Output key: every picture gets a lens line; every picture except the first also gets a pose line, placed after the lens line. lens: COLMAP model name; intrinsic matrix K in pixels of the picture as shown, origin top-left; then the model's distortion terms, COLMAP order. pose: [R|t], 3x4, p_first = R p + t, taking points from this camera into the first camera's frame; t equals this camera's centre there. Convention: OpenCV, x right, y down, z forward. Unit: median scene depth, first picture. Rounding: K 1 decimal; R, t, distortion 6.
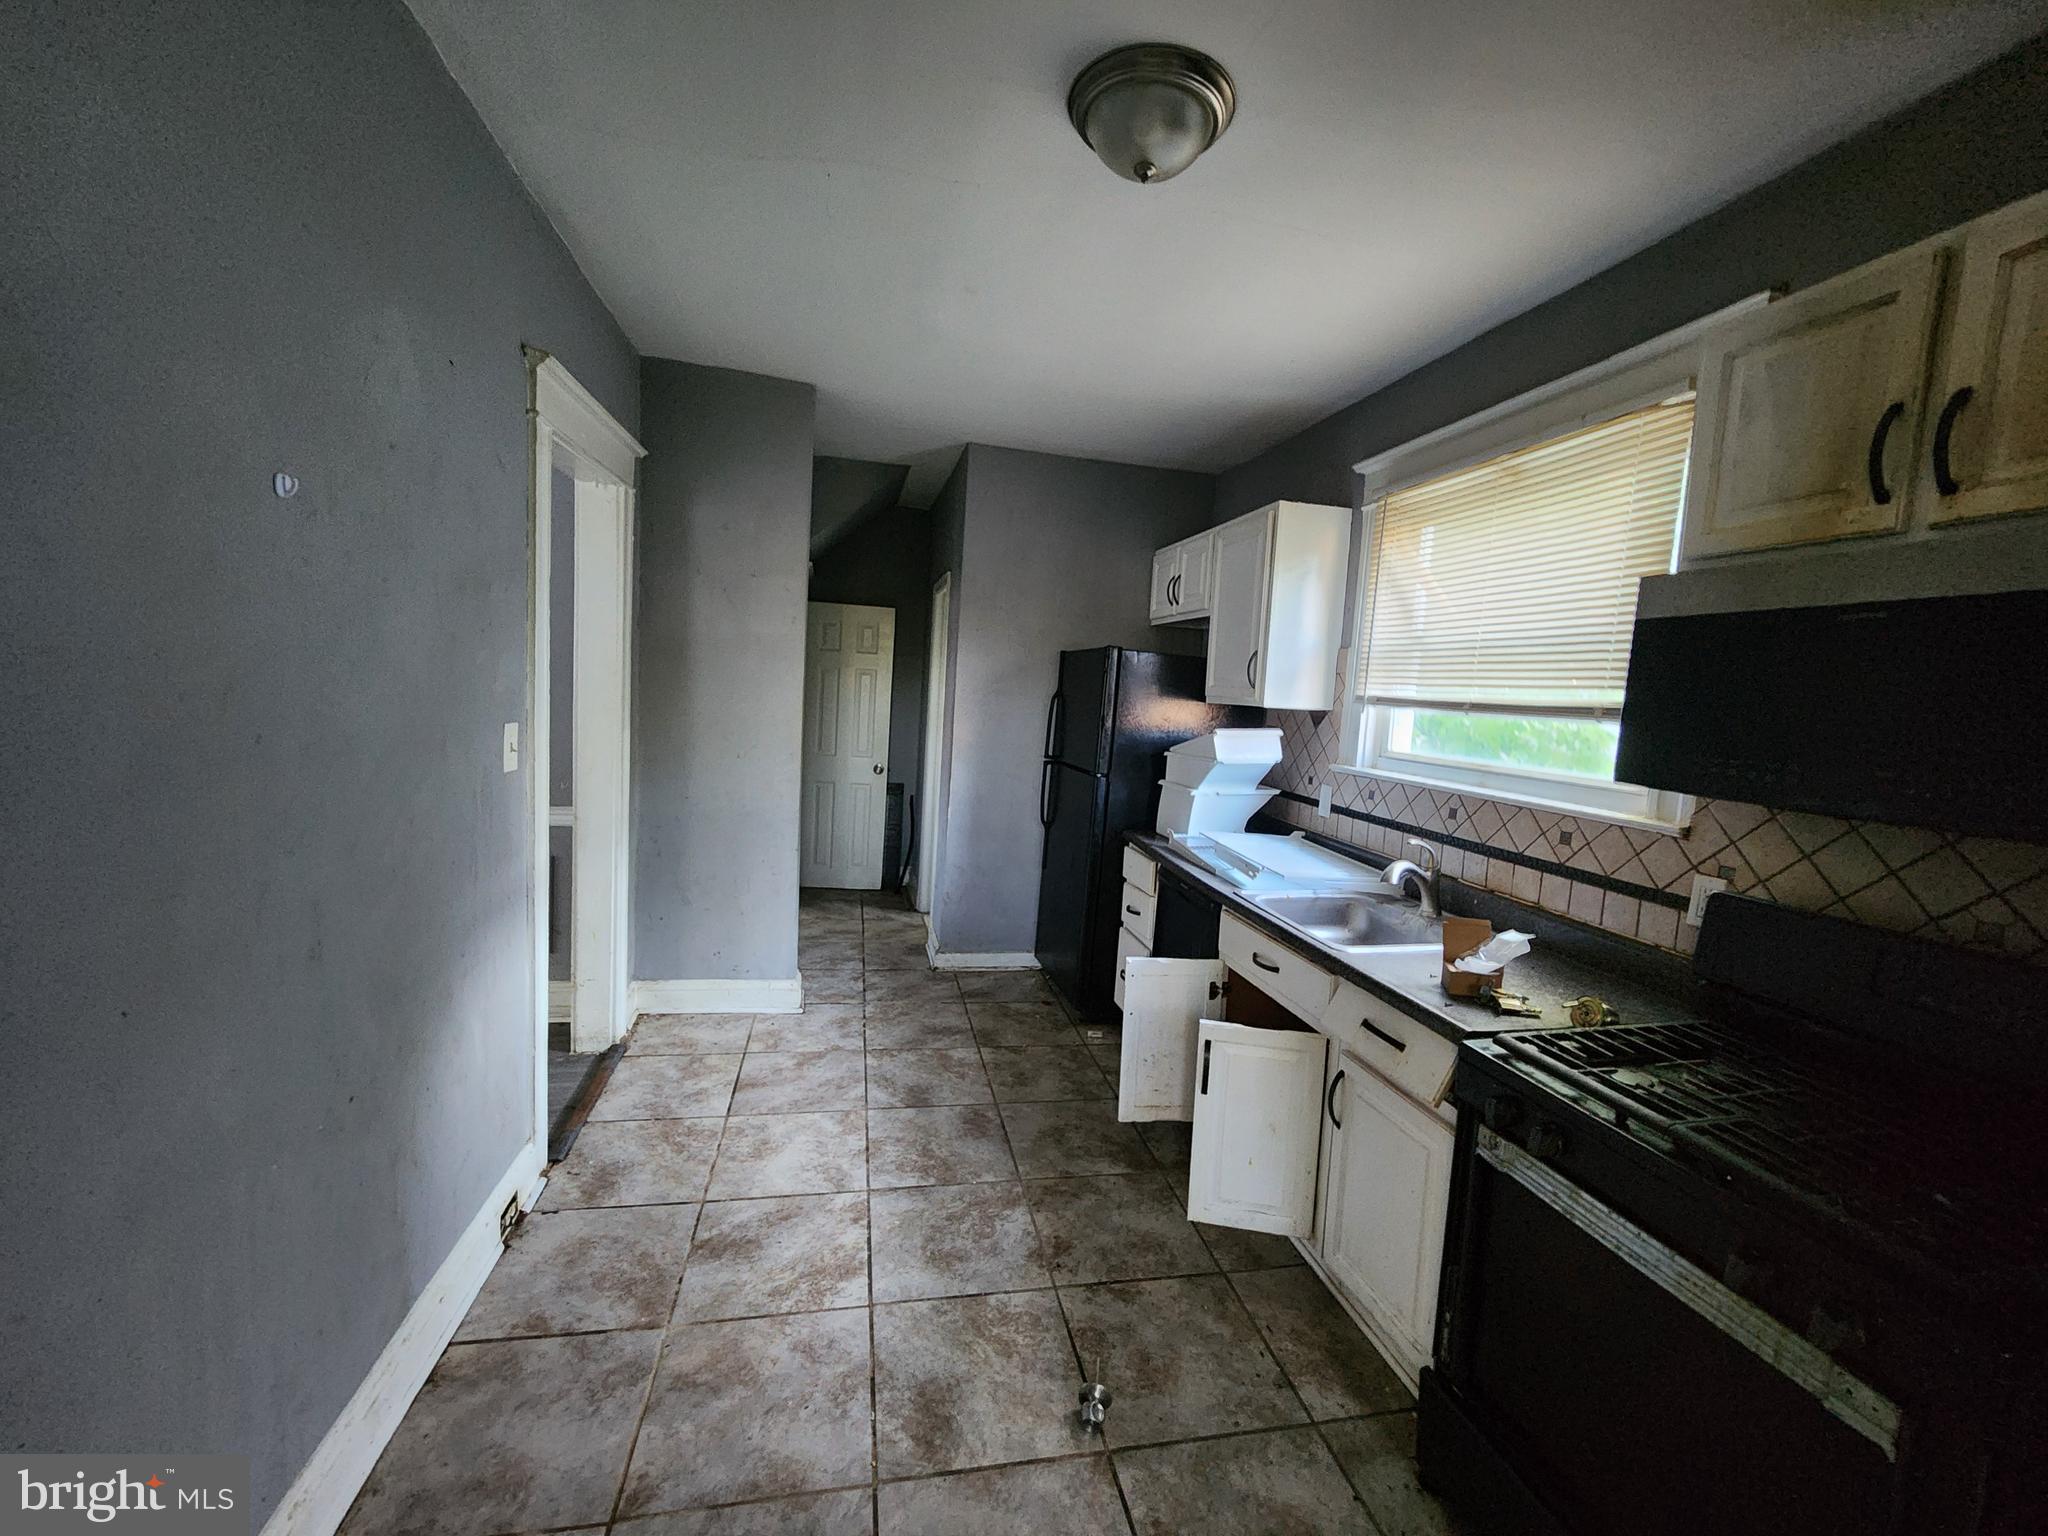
lens RADIAL K [[830.9, 0, 1024.1], [0, 830.9, 774.2], [0, 0, 1]] dist [0.021672, -0.011750]
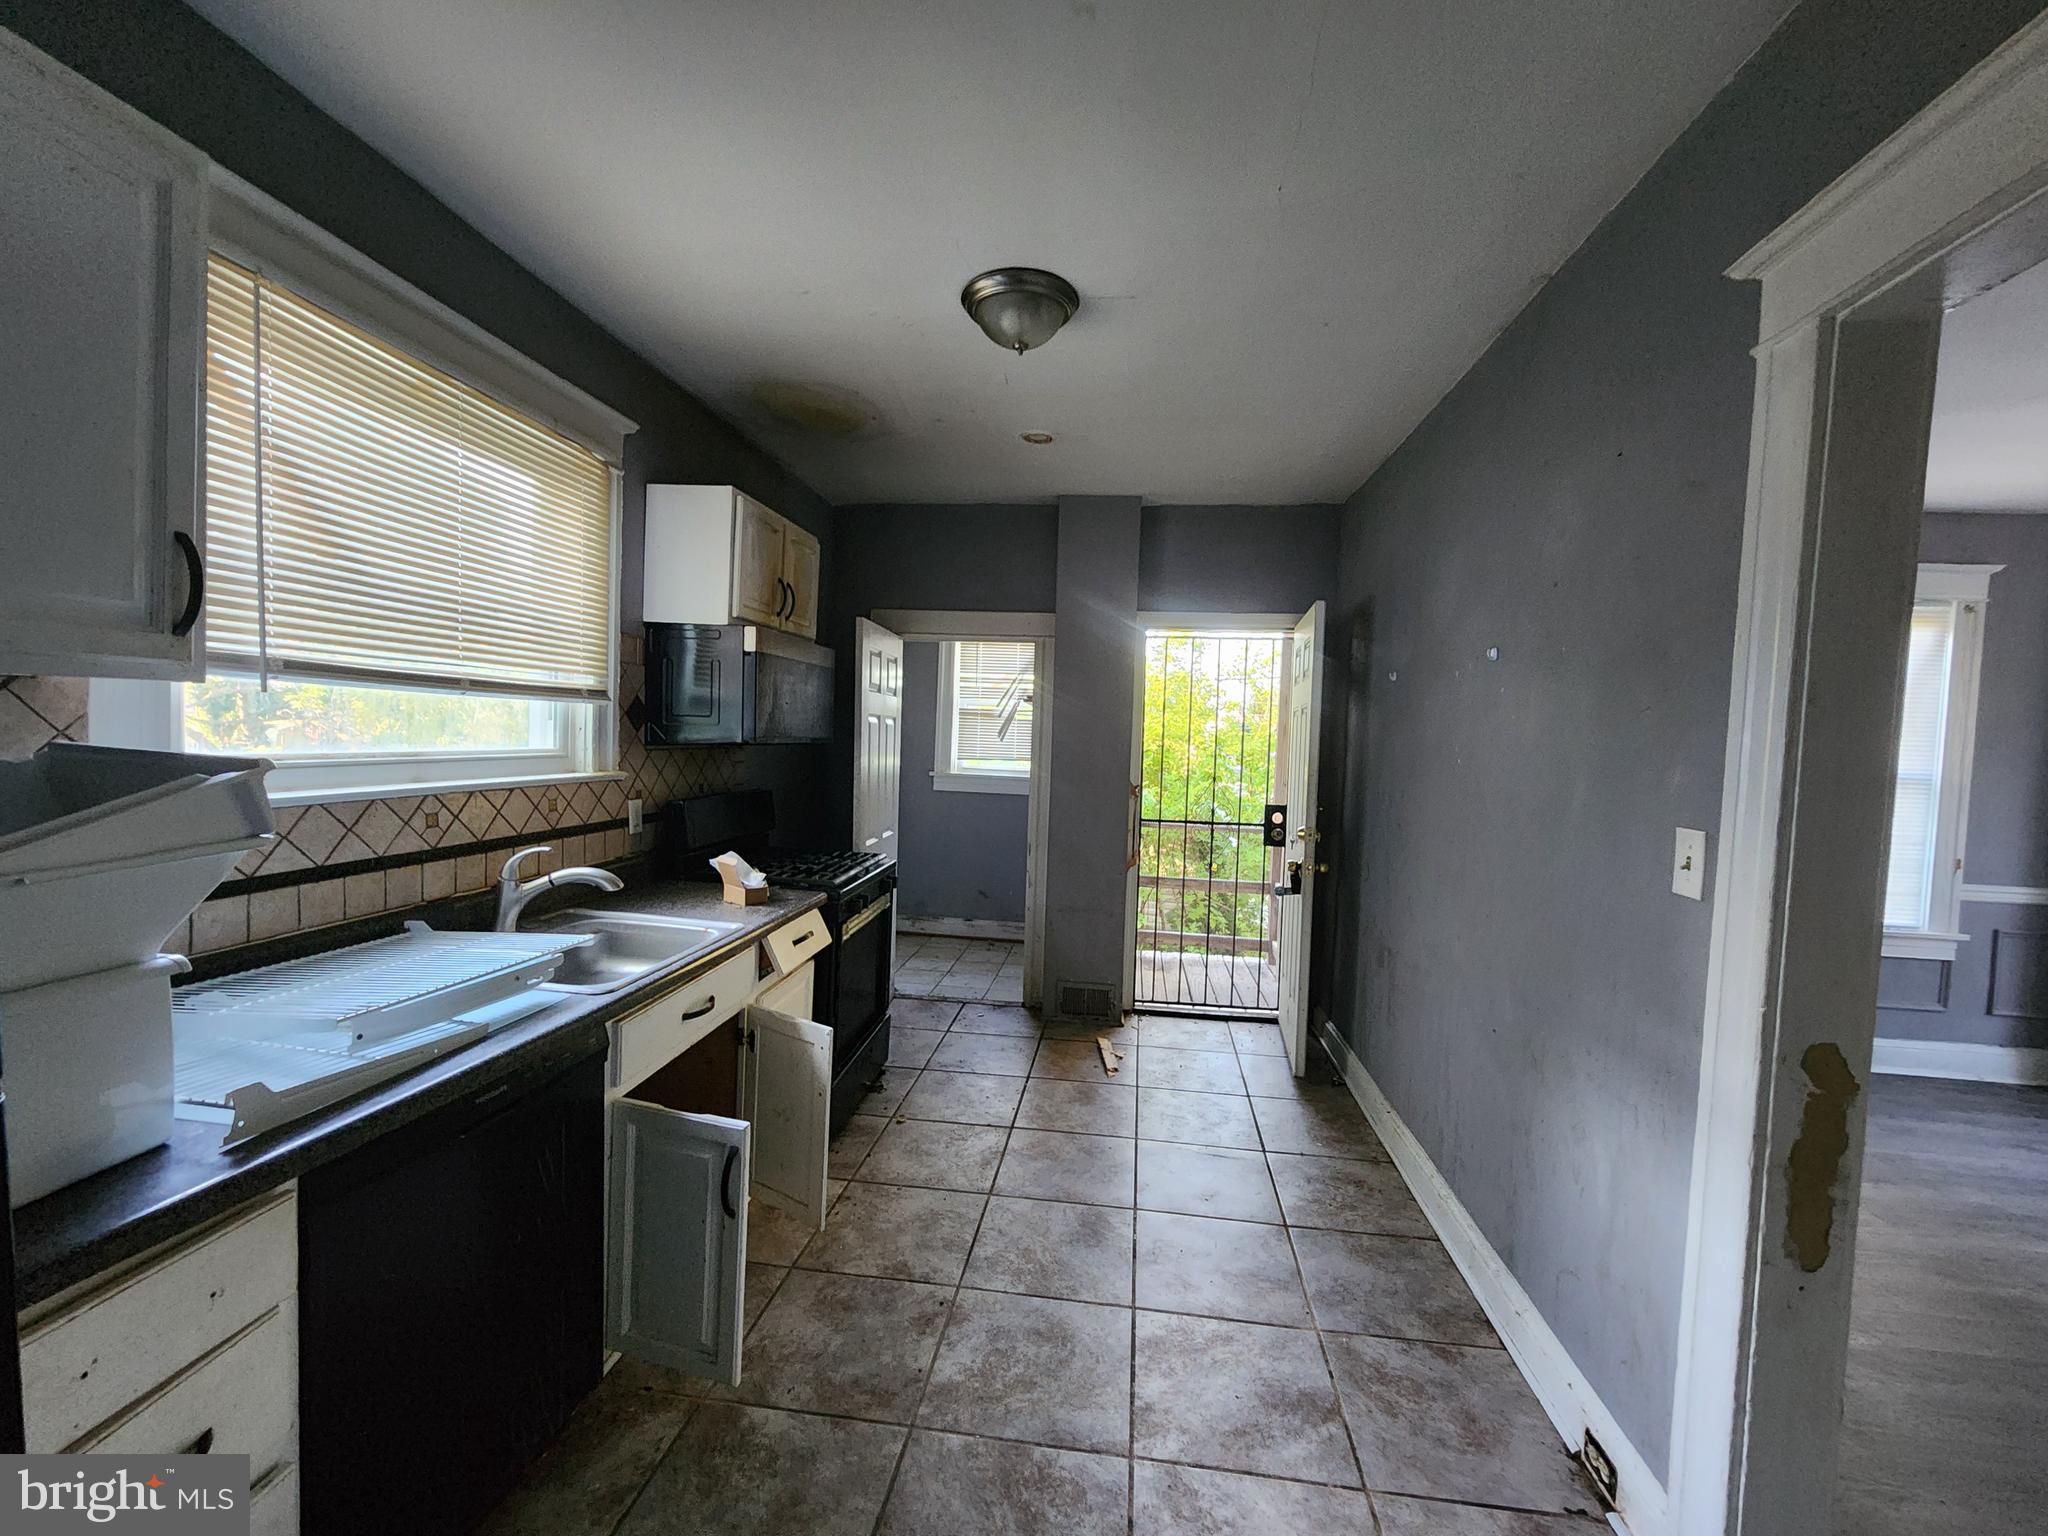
lens RADIAL K [[835.9, 0, 1042.3], [0, 835.9, 774.6], [0, 0, 1]] dist [-0.011449, 0.007872]
pose [[-0.946116, -0.111867, 0.303891, -0.275810], [-0.063134, 0.984150, 0.165722, -0.172446], [-0.317613, 0.137606, -0.938183, 1.670090]]
